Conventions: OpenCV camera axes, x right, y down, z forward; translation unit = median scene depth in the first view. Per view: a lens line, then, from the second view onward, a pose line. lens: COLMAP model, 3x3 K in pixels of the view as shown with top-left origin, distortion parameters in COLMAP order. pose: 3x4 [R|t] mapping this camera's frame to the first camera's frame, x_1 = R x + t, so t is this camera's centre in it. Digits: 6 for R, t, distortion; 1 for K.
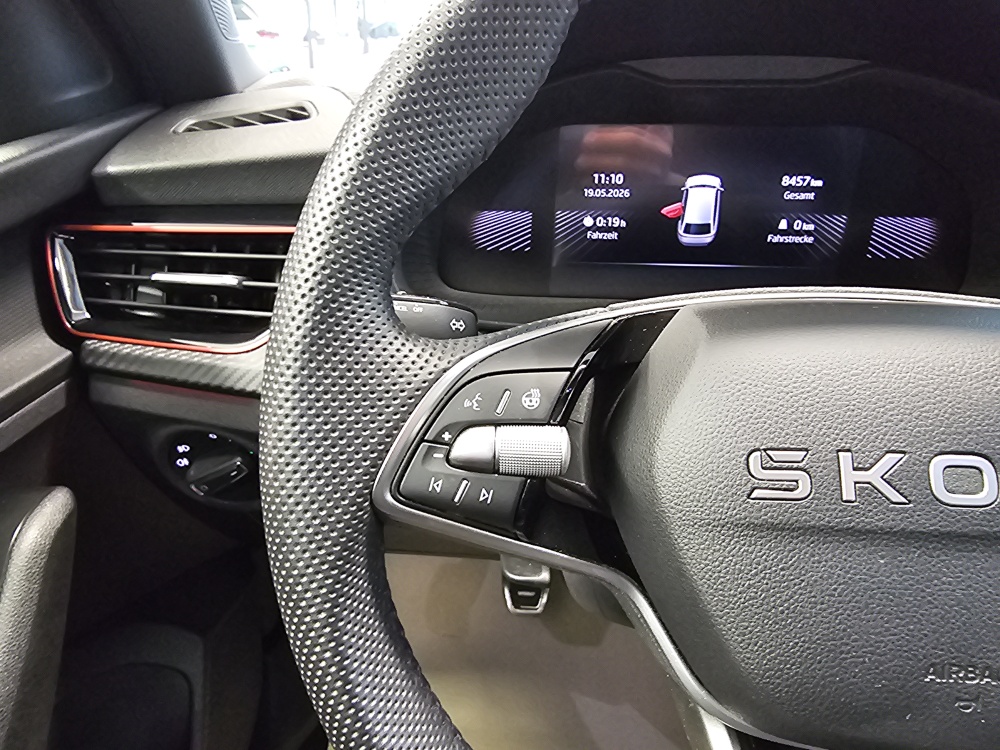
lens RADIAL K [[679.2, 0, 437.0], [0, 679.2, 376.0], [0, 0, 1]] dist [-0.002904, -0.001420]
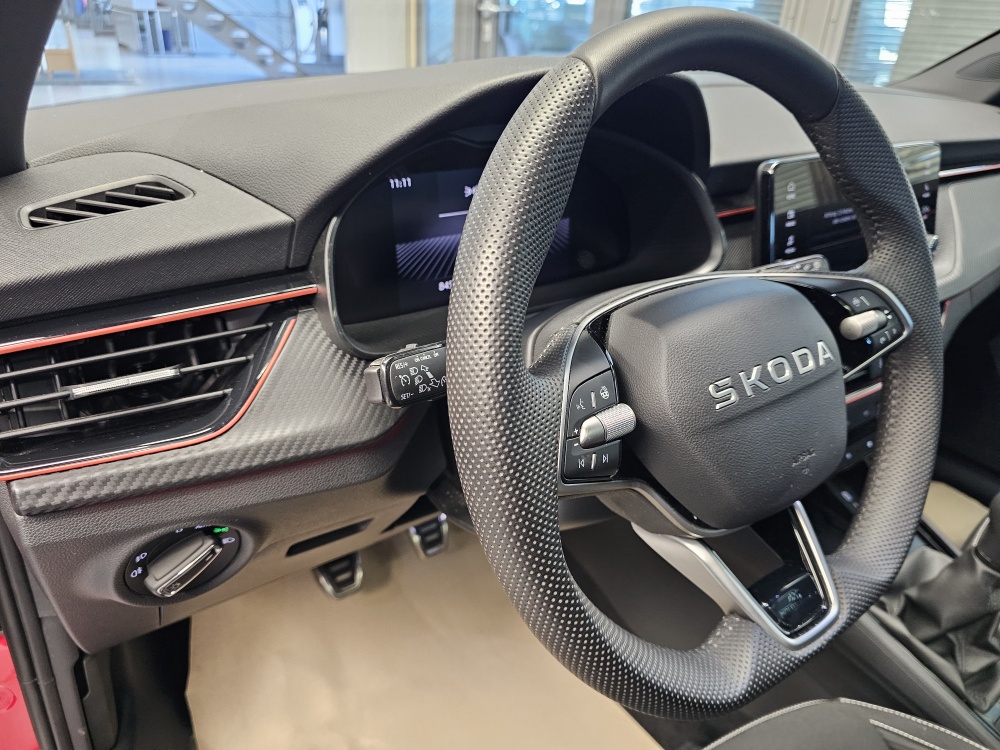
lens RADIAL K [[680.3, 0, 495.7], [0, 680.3, 376.9], [0, 0, 1]] dist [0.050810, -0.068277]
pose [[0.755985, -0.272582, 0.595135, -0.565445], [0.245881, 0.960845, 0.127747, -0.152847], [-0.606654, 0.049758, 0.793407, -0.075357]]
